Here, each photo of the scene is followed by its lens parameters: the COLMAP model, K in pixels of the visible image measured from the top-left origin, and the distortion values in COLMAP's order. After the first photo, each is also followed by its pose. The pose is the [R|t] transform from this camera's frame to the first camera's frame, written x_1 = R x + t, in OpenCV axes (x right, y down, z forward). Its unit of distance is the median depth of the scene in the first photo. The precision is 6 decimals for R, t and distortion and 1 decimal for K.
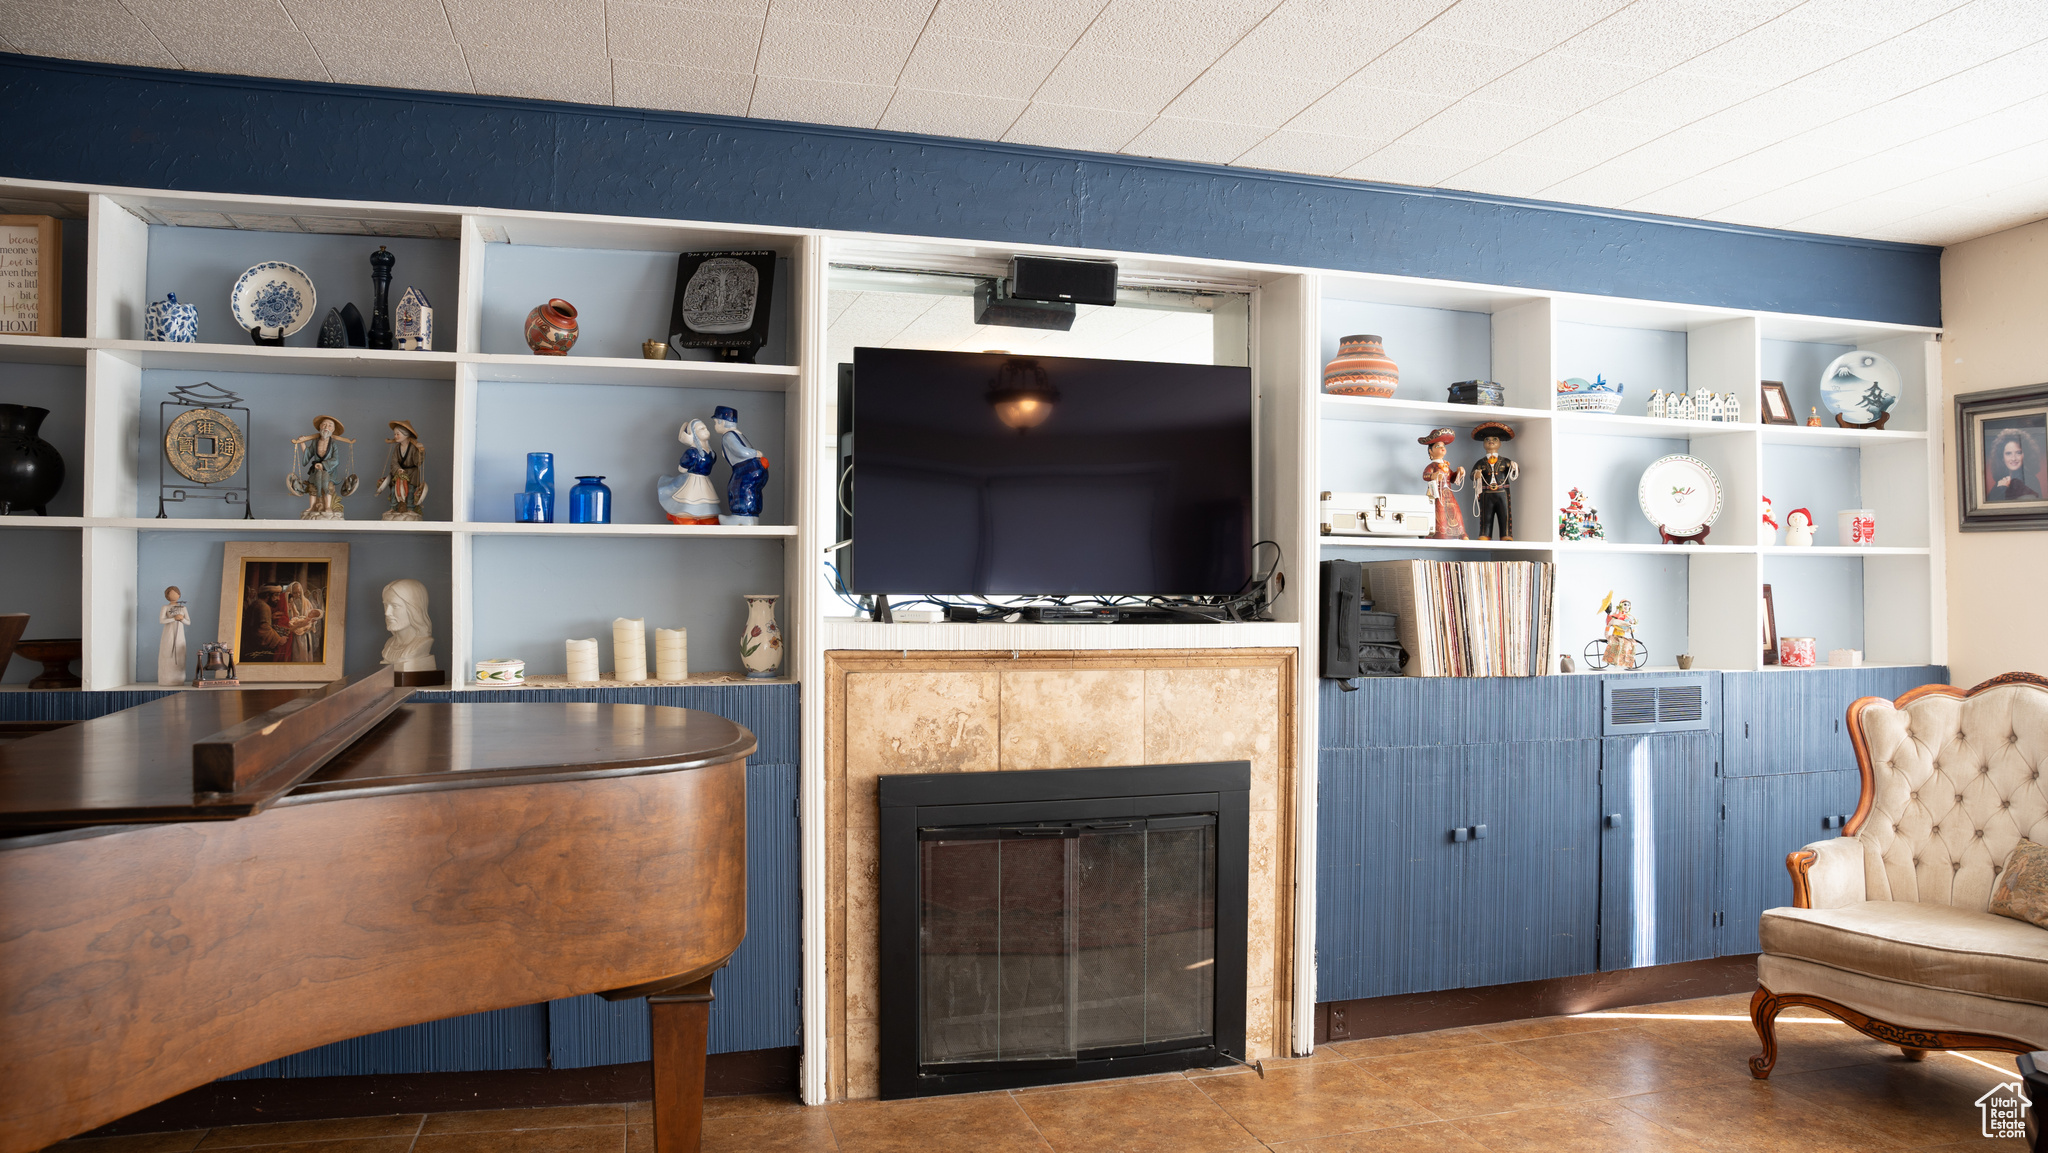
lens RADIAL K [[1419.2, 0, 1024.0], [0, 1419.2, 576.5], [0, 0, 1]] dist [-0.178321, 0.137718]
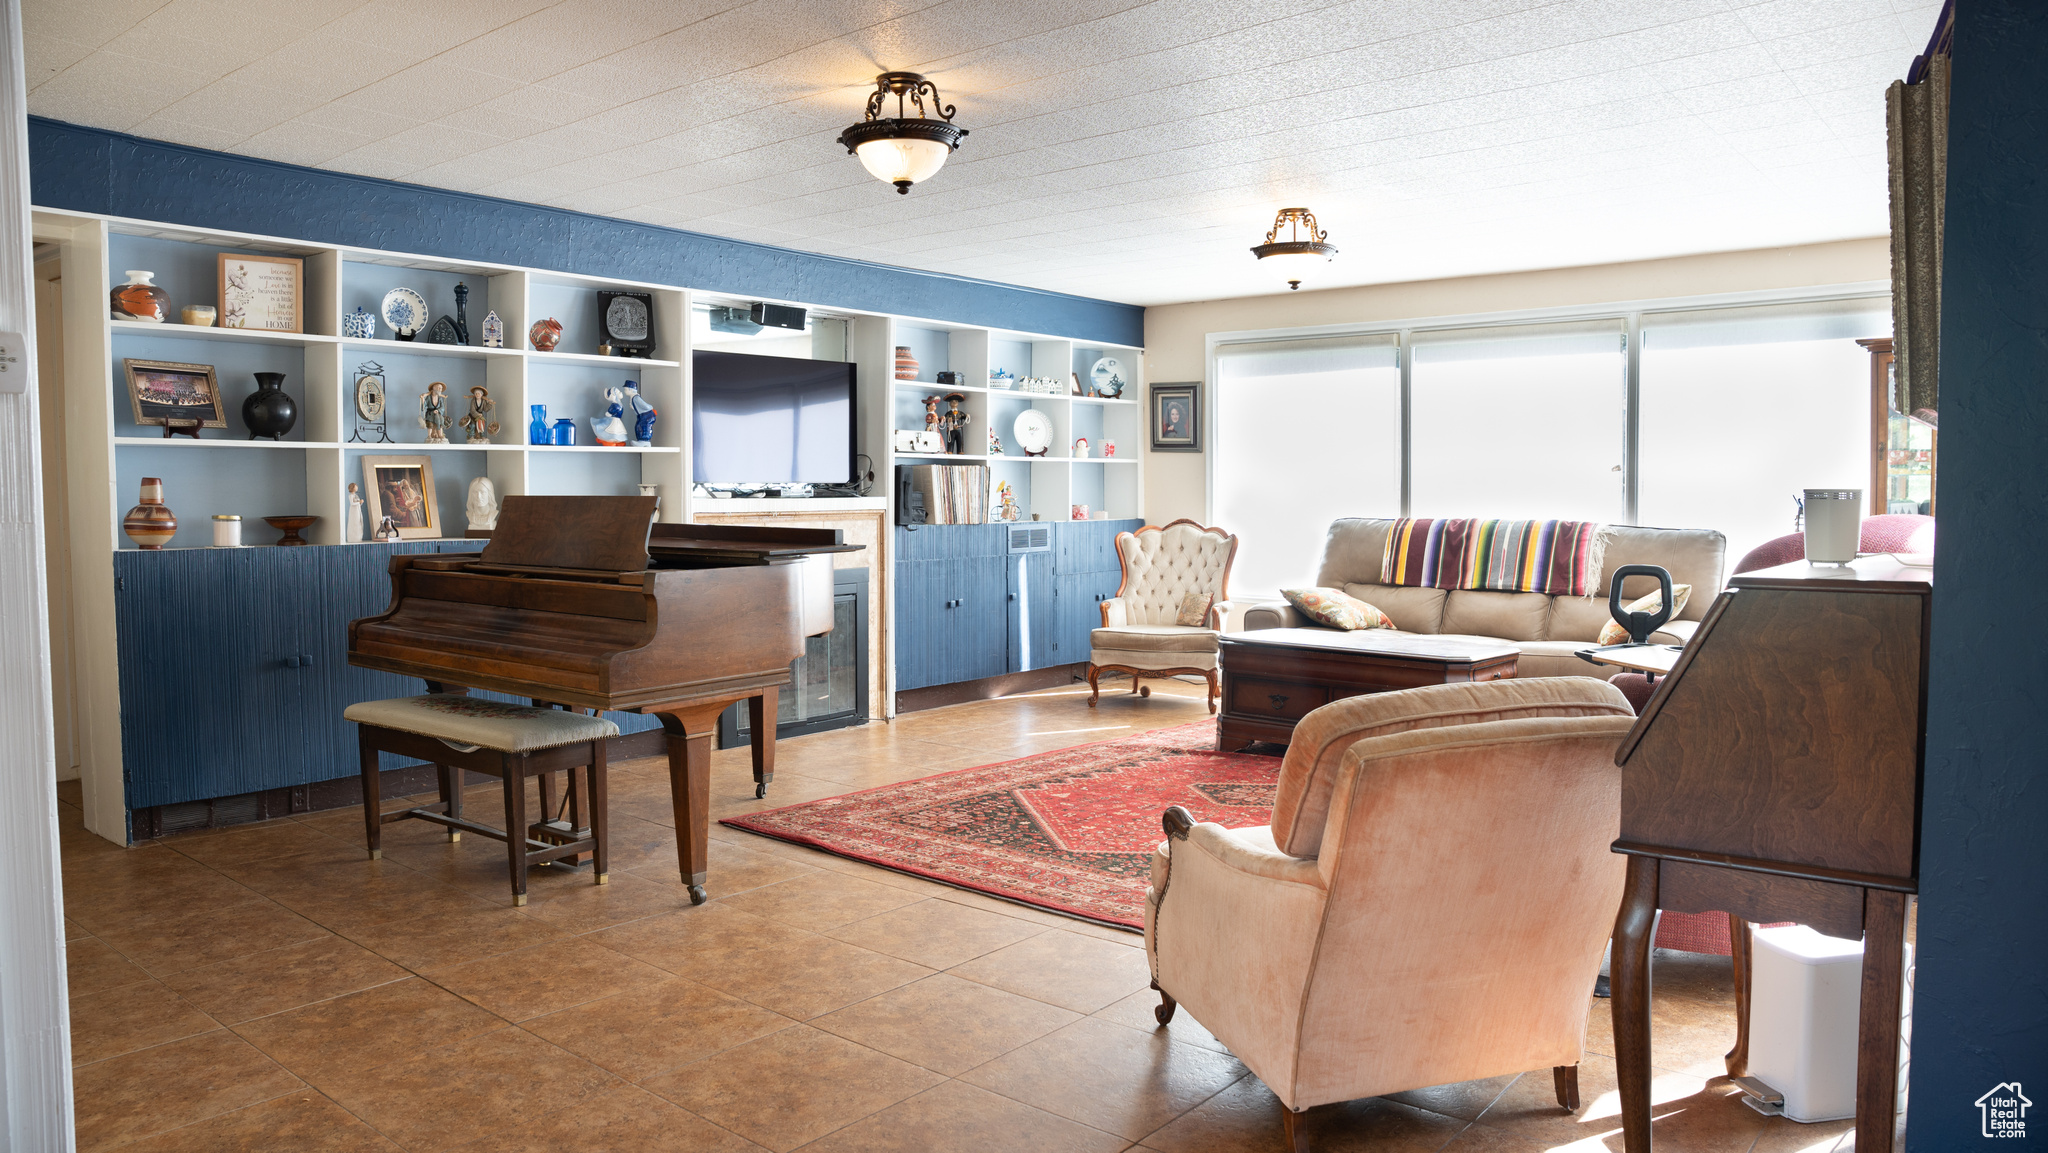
lens RADIAL K [[1419.2, 0, 1024.0], [0, 1419.2, 576.5], [0, 0, 1]] dist [-0.178321, 0.137718]
pose [[0.818991, -0.039674, 0.572433, -0.762771], [-0.004904, 0.997086, 0.076122, -0.007856], [-0.573785, -0.065151, 0.816410, -0.710841]]
